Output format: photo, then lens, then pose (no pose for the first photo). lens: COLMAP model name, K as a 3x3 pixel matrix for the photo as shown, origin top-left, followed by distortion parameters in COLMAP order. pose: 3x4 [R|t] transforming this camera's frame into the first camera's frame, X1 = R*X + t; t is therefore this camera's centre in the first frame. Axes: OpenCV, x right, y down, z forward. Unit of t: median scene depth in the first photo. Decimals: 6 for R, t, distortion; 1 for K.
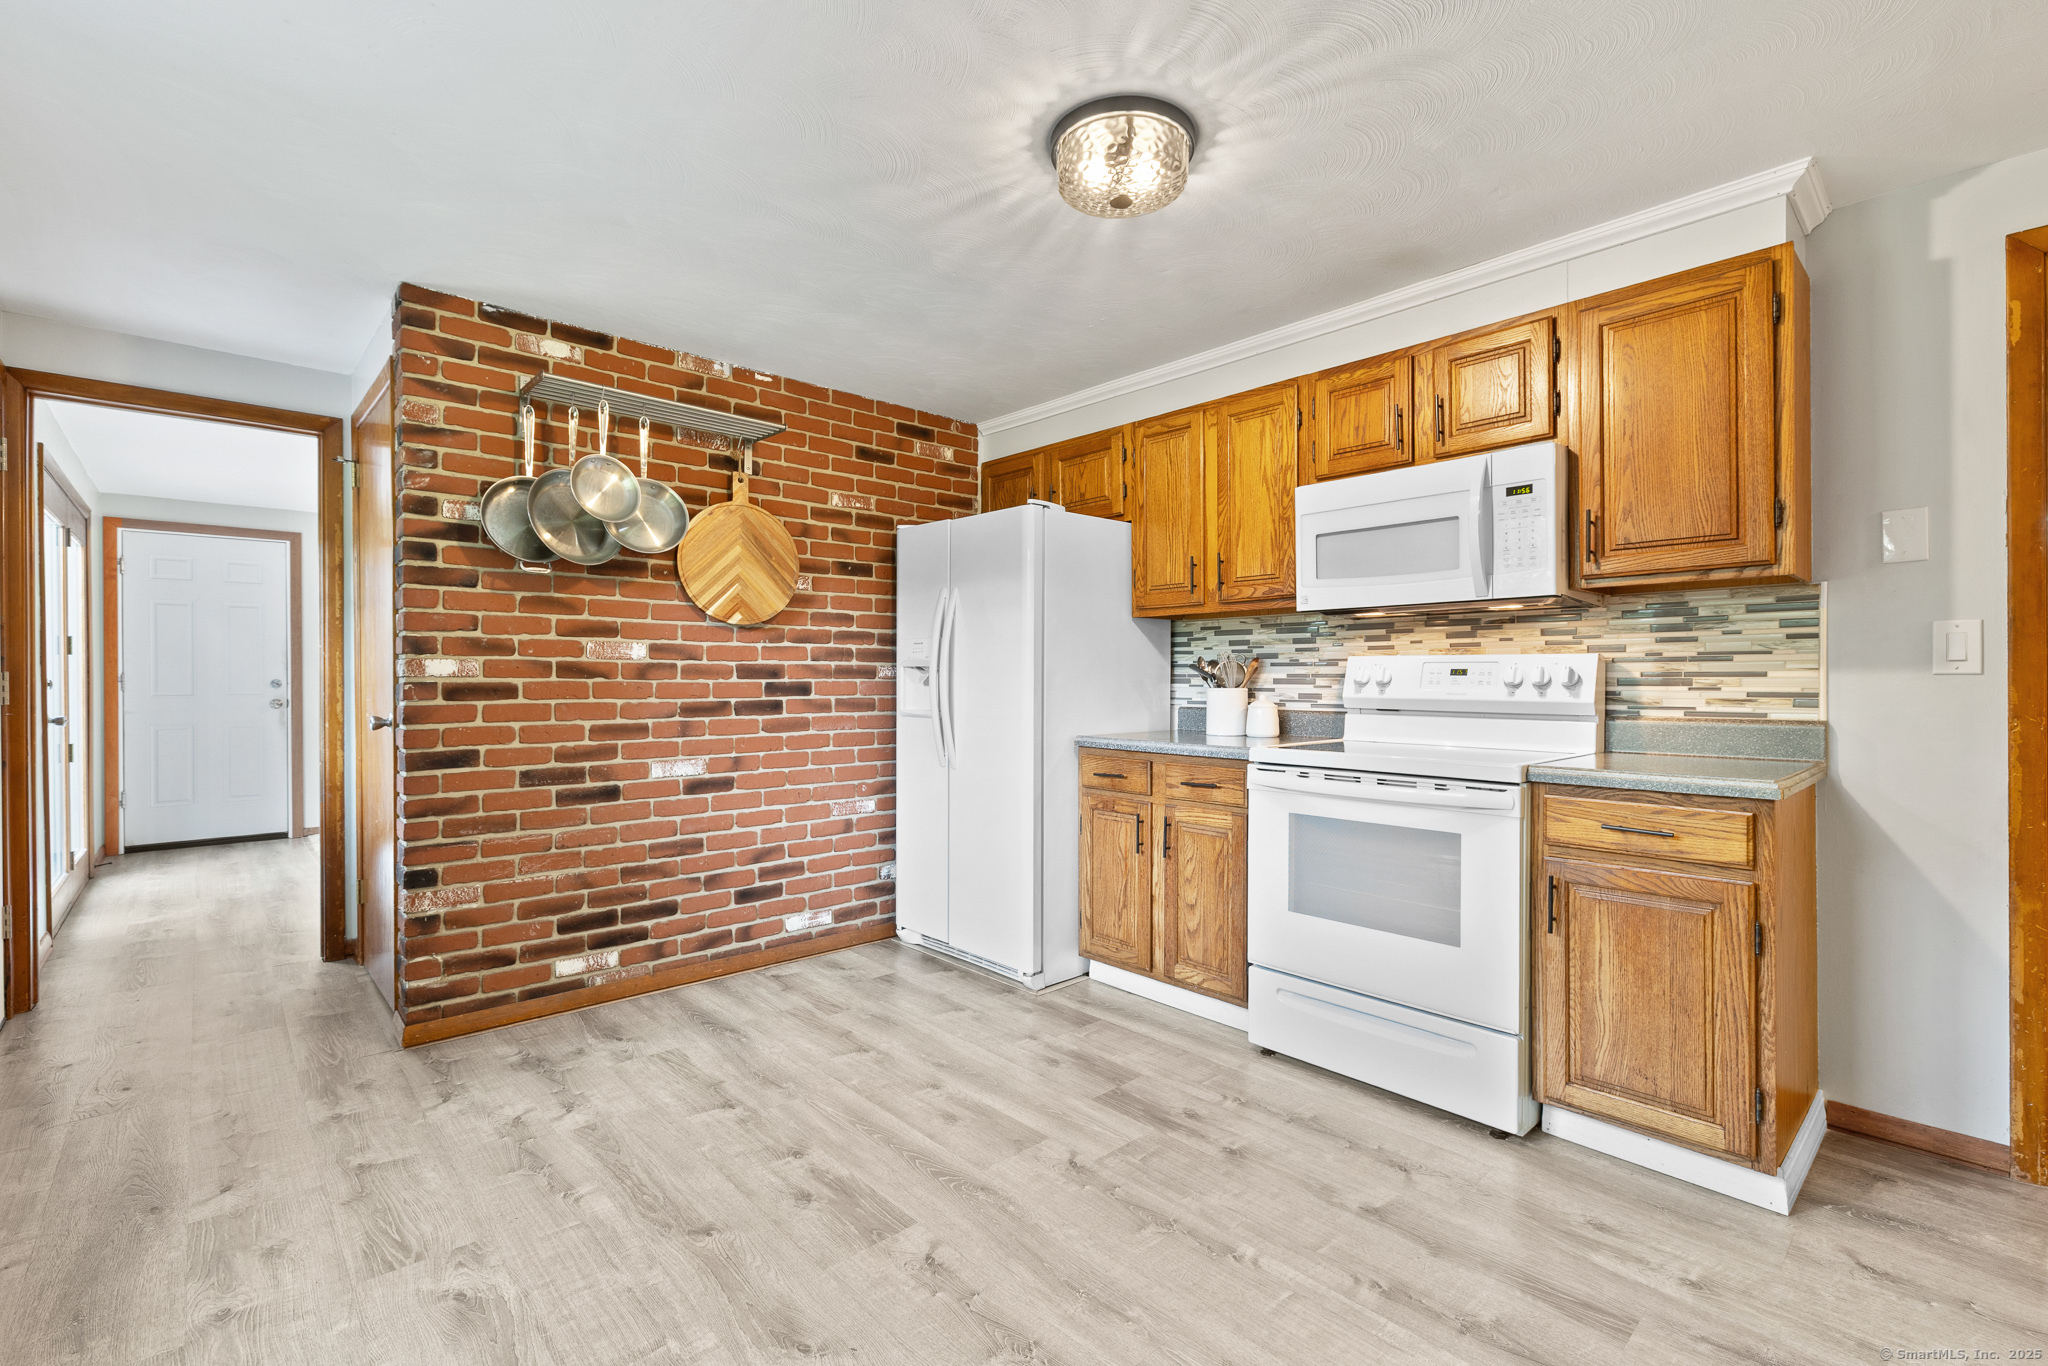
lens RADIAL K [[900.2, 0, 1020.8], [0, 900.2, 679.5], [0, 0, 1]] dist [0.000904, 0.000426]
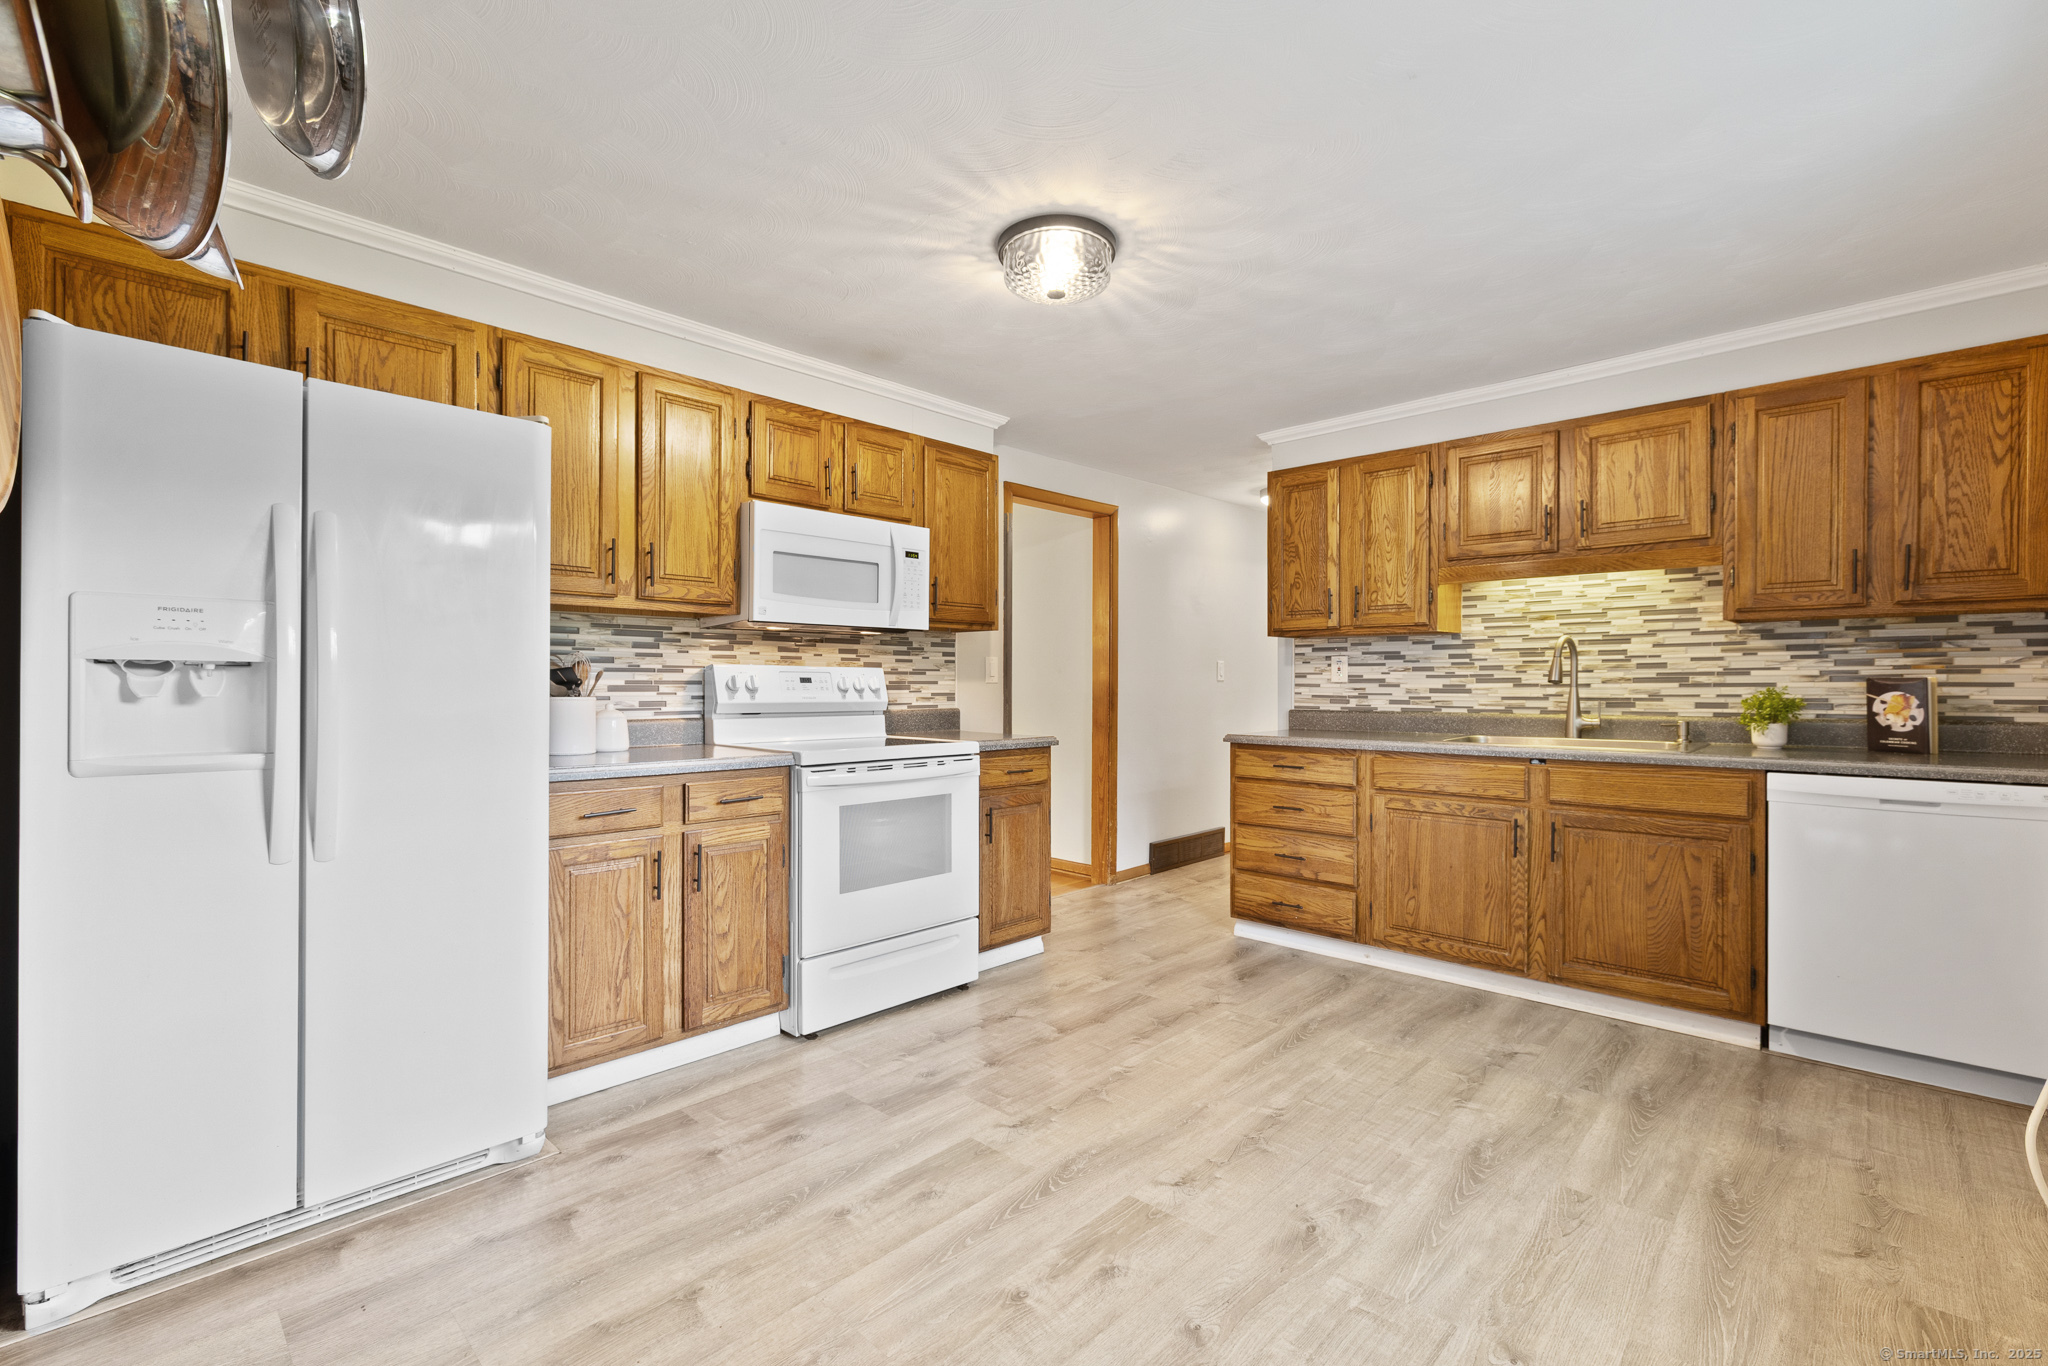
lens RADIAL K [[900.2, 0, 1020.6], [0, 900.2, 692.5], [0, 0, 1]] dist [0.000904, 0.000426]
pose [[-0.064346, -0.010395, 0.997874, -0.745842], [-0.001011, 0.999946, 0.010351, -0.004285], [-0.997927, -0.000343, -0.064353, 0.764323]]
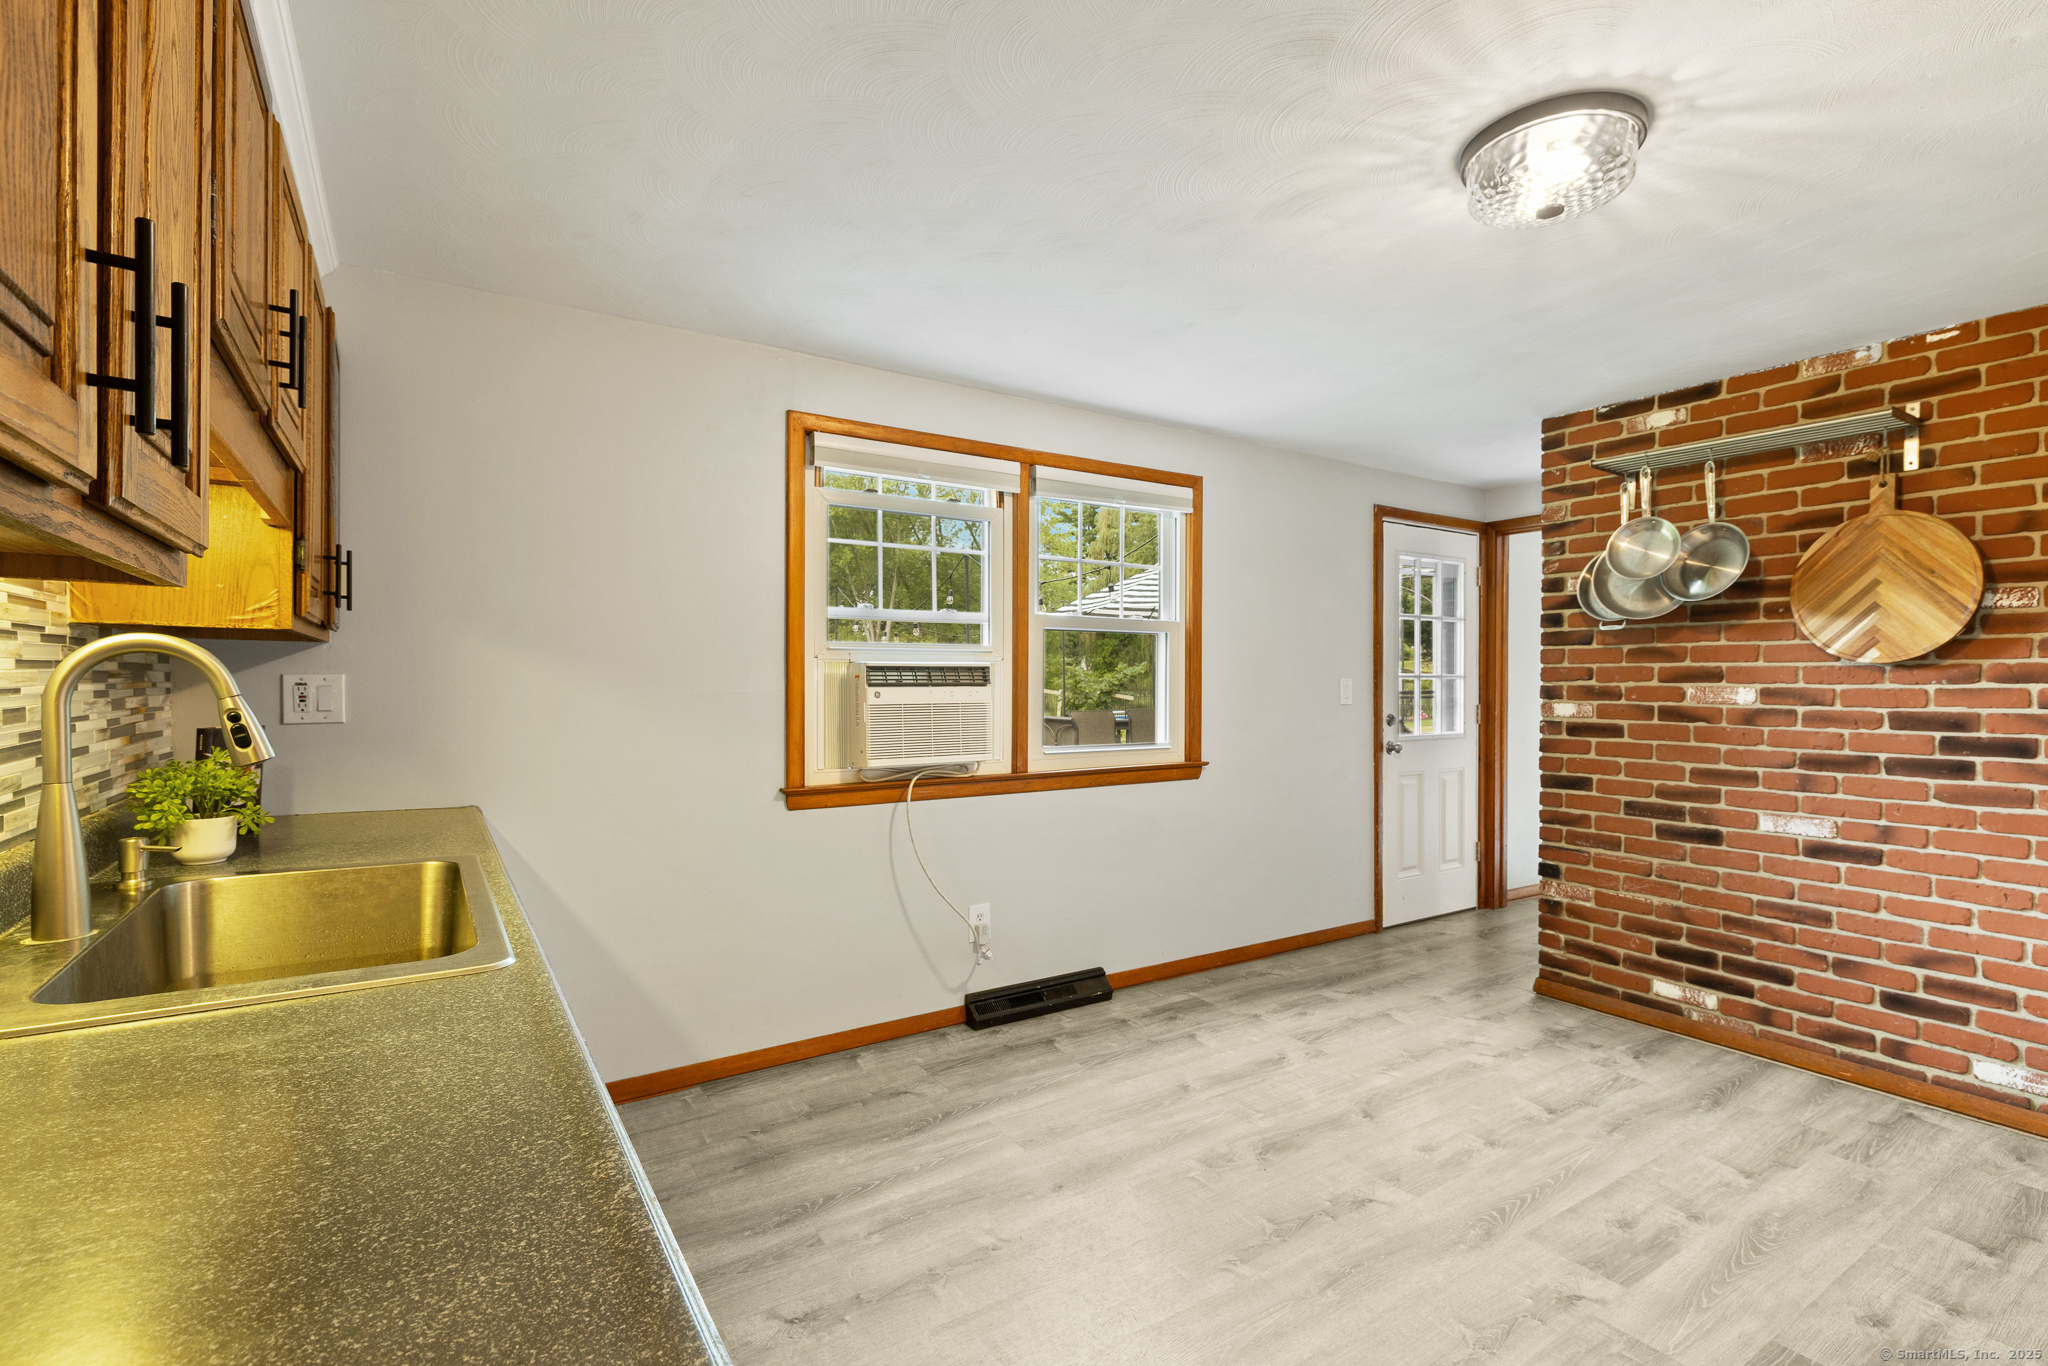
lens RADIAL K [[935.4, 0, 1022.4], [0, 935.4, 699.8], [0, 0, 1]] dist [-0.002005, -0.000458]
pose [[-0.166797, 0.018011, -0.985827, 0.747390], [-0.005068, 0.999804, 0.019123, -0.046272], [0.985978, 0.008186, -0.166673, 0.438982]]
